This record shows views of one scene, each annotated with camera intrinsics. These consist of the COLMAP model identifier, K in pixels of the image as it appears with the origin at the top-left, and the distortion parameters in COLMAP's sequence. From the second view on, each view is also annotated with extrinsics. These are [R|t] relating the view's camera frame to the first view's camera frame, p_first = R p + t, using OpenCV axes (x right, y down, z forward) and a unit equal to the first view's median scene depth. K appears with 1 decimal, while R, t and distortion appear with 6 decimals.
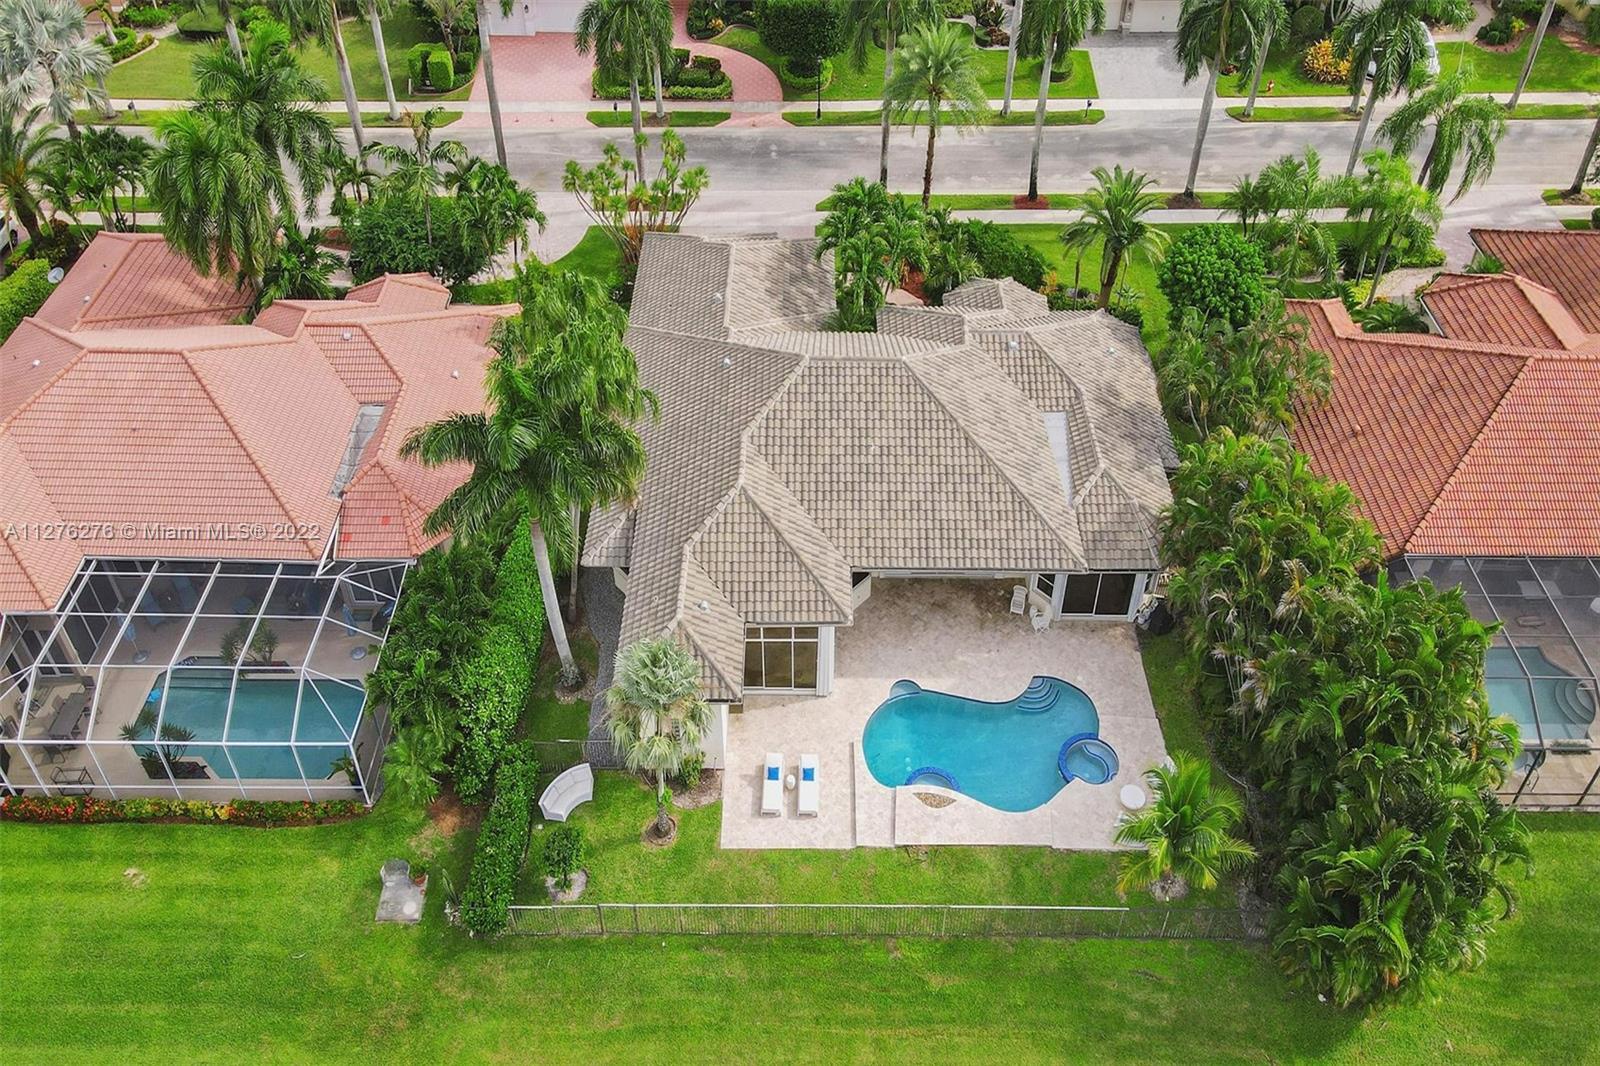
lens RADIAL K [[1201.0, 0, 798.4], [0, 1201.0, 533.0], [0, 0, 1]] dist [-0.005653, -0.000994]
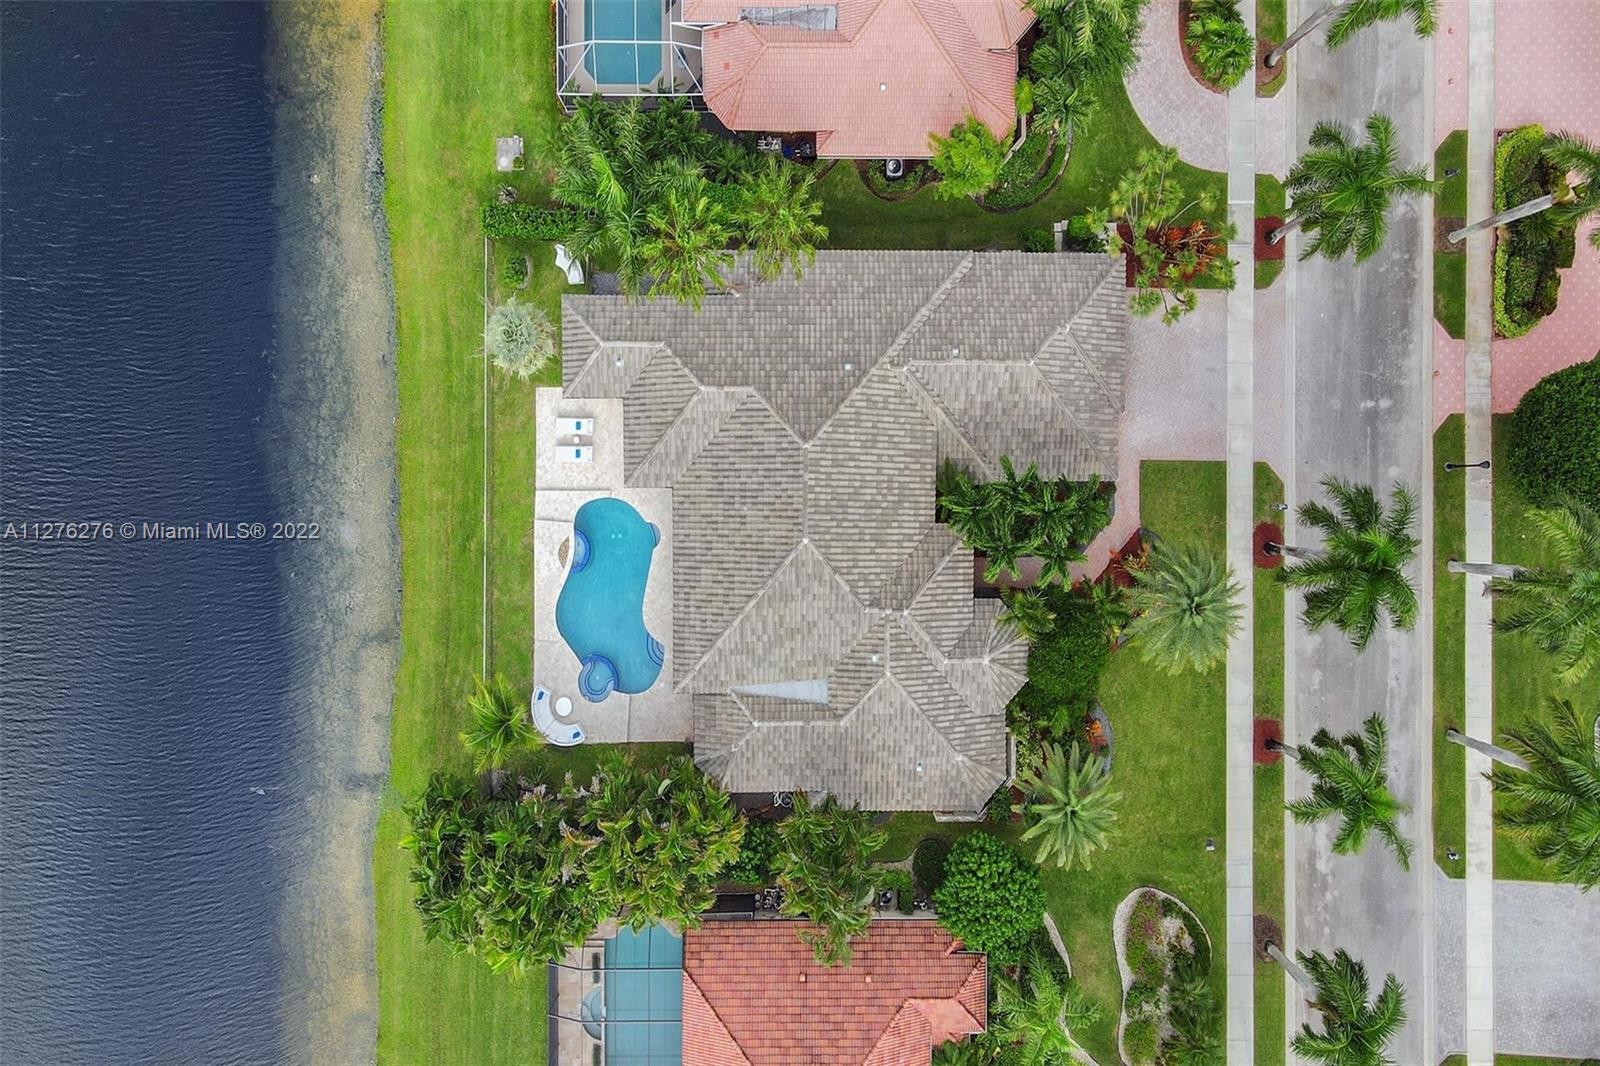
lens RADIAL K [[1201.0, 0, 805.2], [0, 1201.0, 533.7], [0, 0, 1]] dist [-0.005653, -0.000994]
pose [[-0.006051, 0.999952, 0.007726, 0.083322], [-0.658069, -0.009800, 0.752894, -0.914819], [0.752933, -0.000529, 0.658097, 0.351738]]
